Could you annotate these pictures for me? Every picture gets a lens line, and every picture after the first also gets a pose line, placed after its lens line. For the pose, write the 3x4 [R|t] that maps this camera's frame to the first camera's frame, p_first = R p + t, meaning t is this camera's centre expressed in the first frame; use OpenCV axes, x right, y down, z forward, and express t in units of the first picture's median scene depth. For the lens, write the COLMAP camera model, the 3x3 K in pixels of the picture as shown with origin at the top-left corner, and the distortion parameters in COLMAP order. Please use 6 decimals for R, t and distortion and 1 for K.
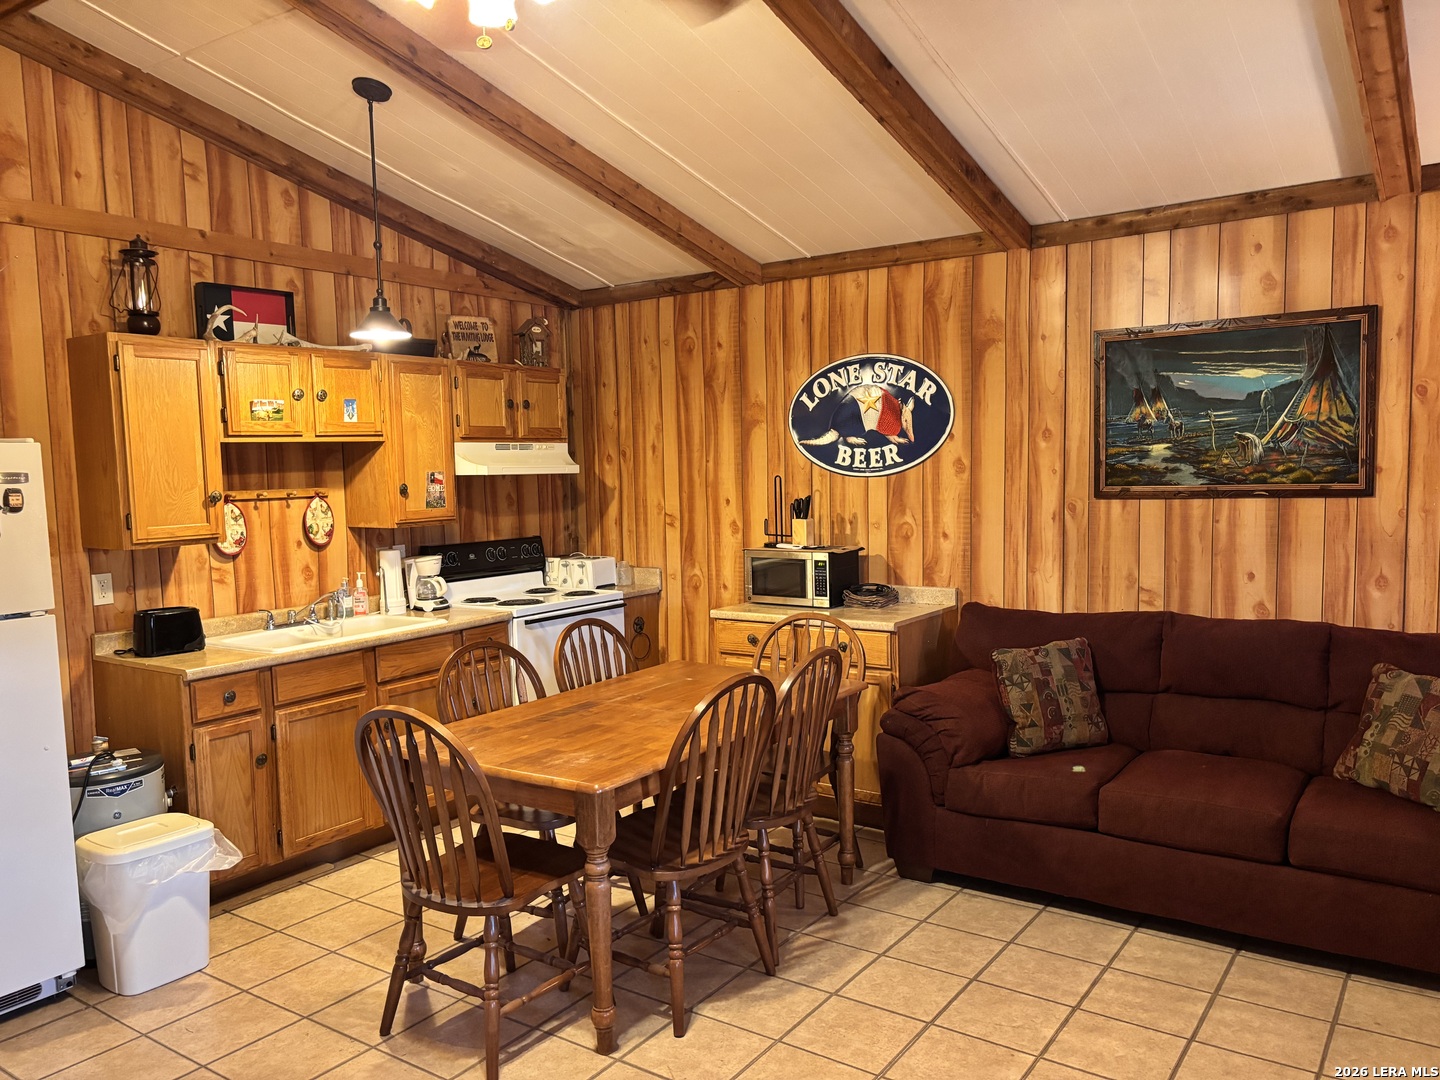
lens RADIAL K [[1100.0, 0, 722.1], [0, 1100.0, 552.1], [0, 0, 1]] dist [0.082470, -0.090317]
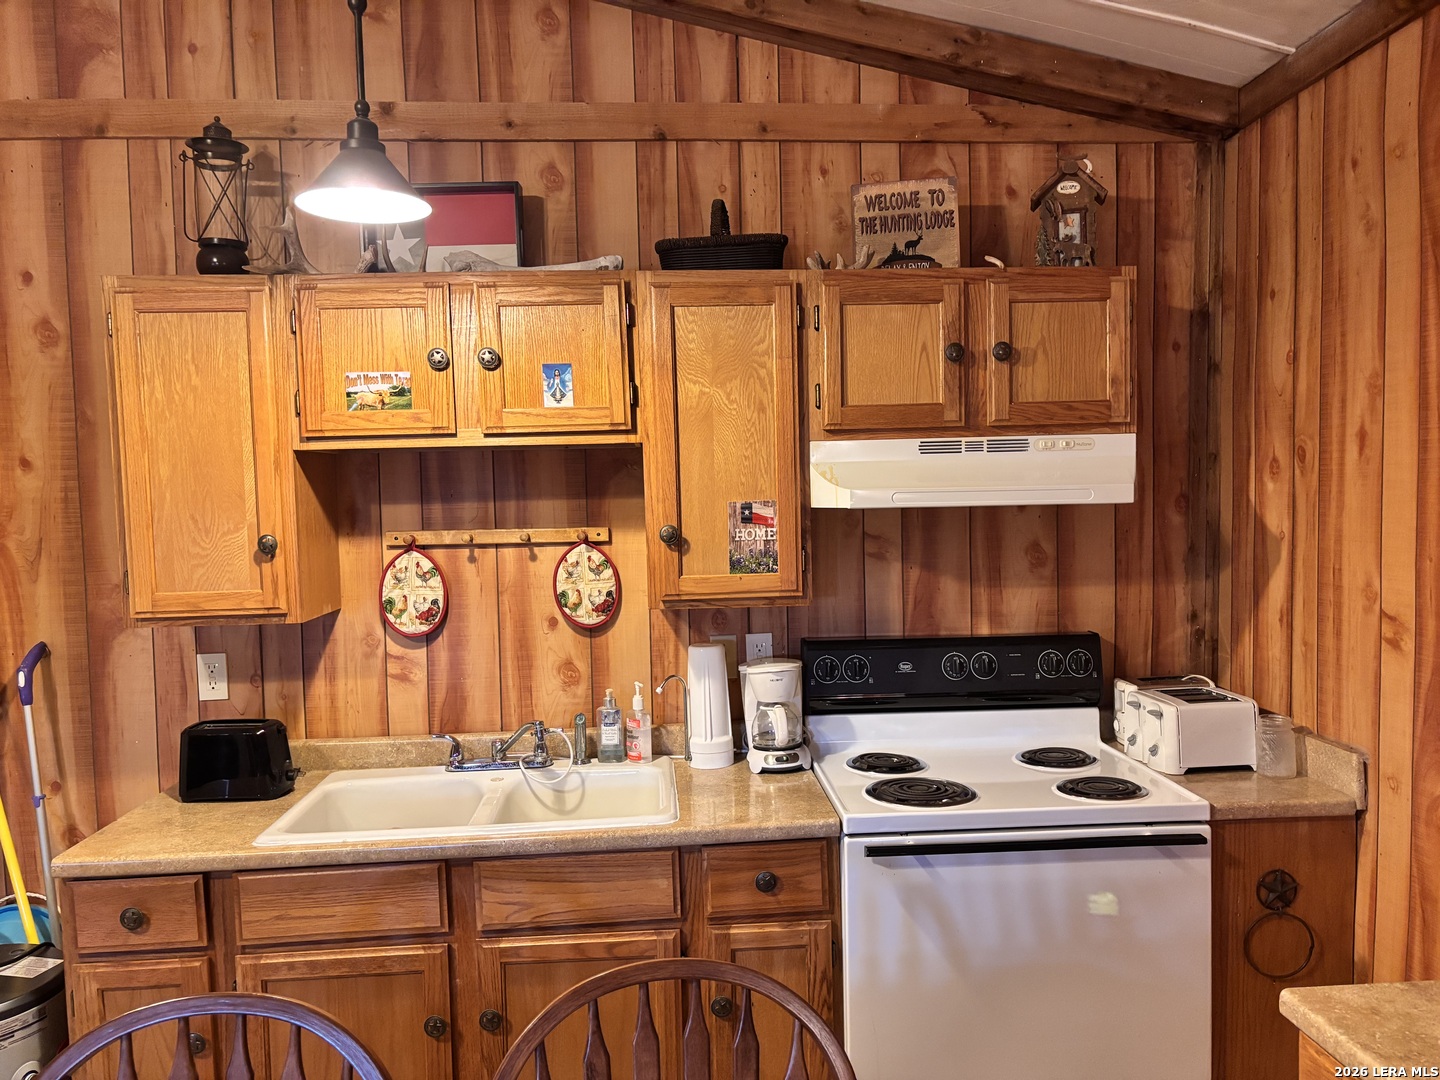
lens RADIAL K [[1087.3, 0, 725.5], [0, 1087.3, 555.9], [0, 0, 1]] dist [0.059891, -0.073818]
pose [[0.631261, 0.052629, -0.773783, 0.115819], [-0.056343, 0.998171, 0.021926, -0.059502], [0.773521, 0.029756, 0.633071, 0.703930]]
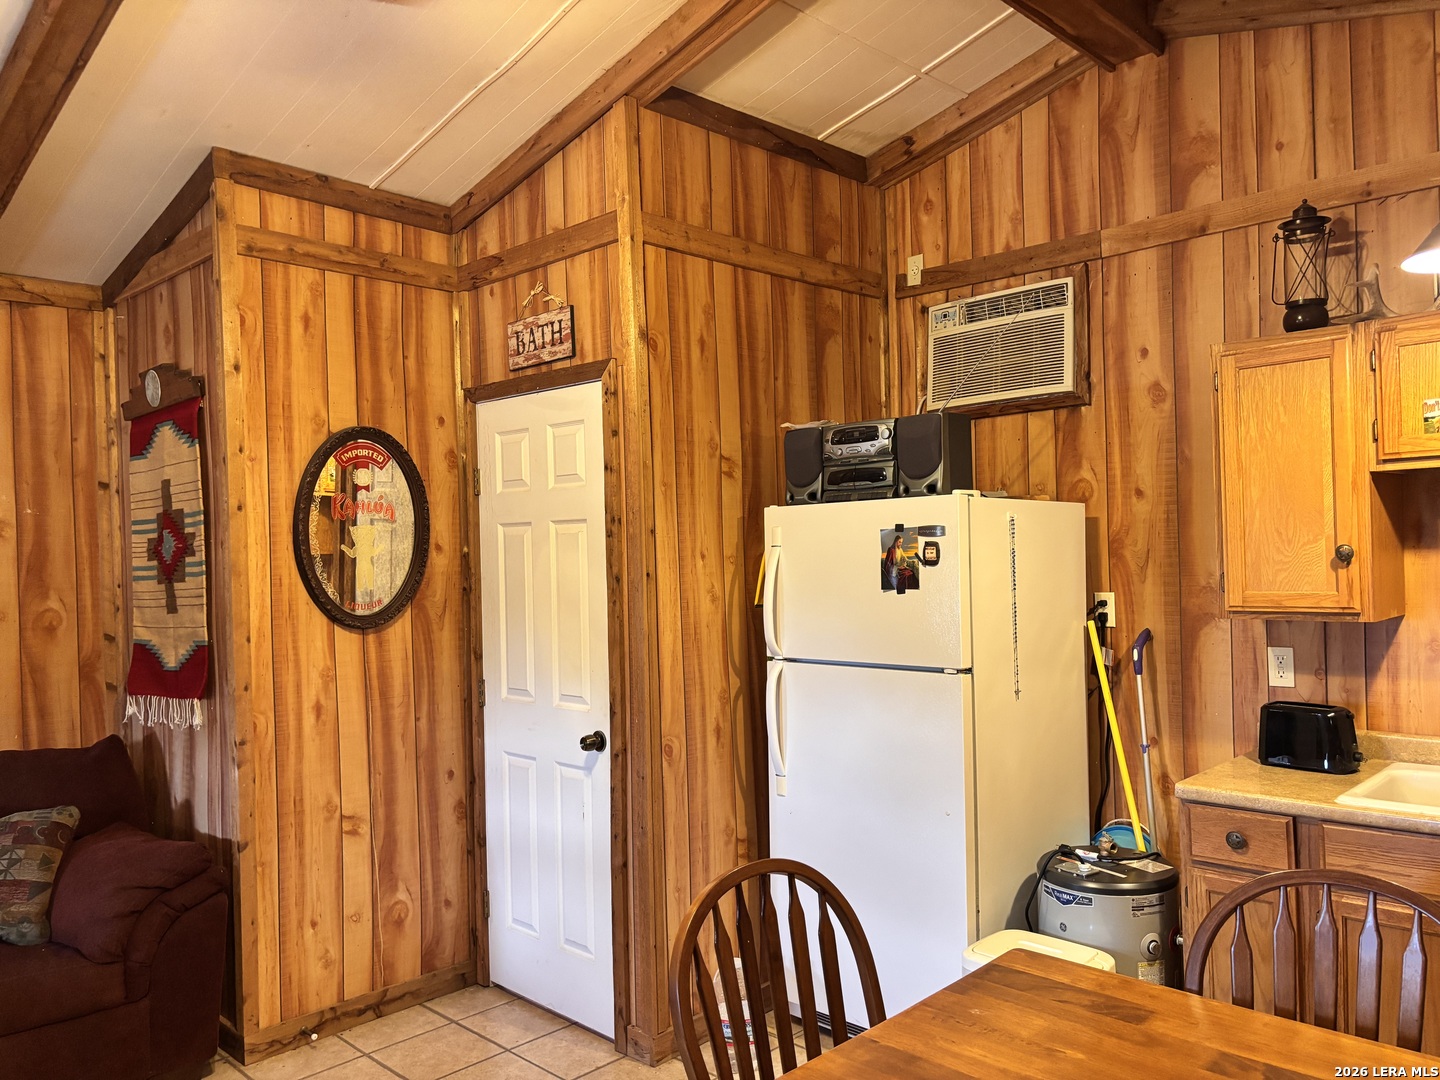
lens RADIAL K [[1087.3, 0, 725.5], [0, 1087.3, 555.9], [0, 0, 1]] dist [0.059891, -0.073818]
pose [[-0.152643, 0.030708, -0.987804, 0.224453], [-0.052141, 0.997875, 0.039079, -0.046517], [0.986905, 0.057470, -0.150717, 0.623418]]
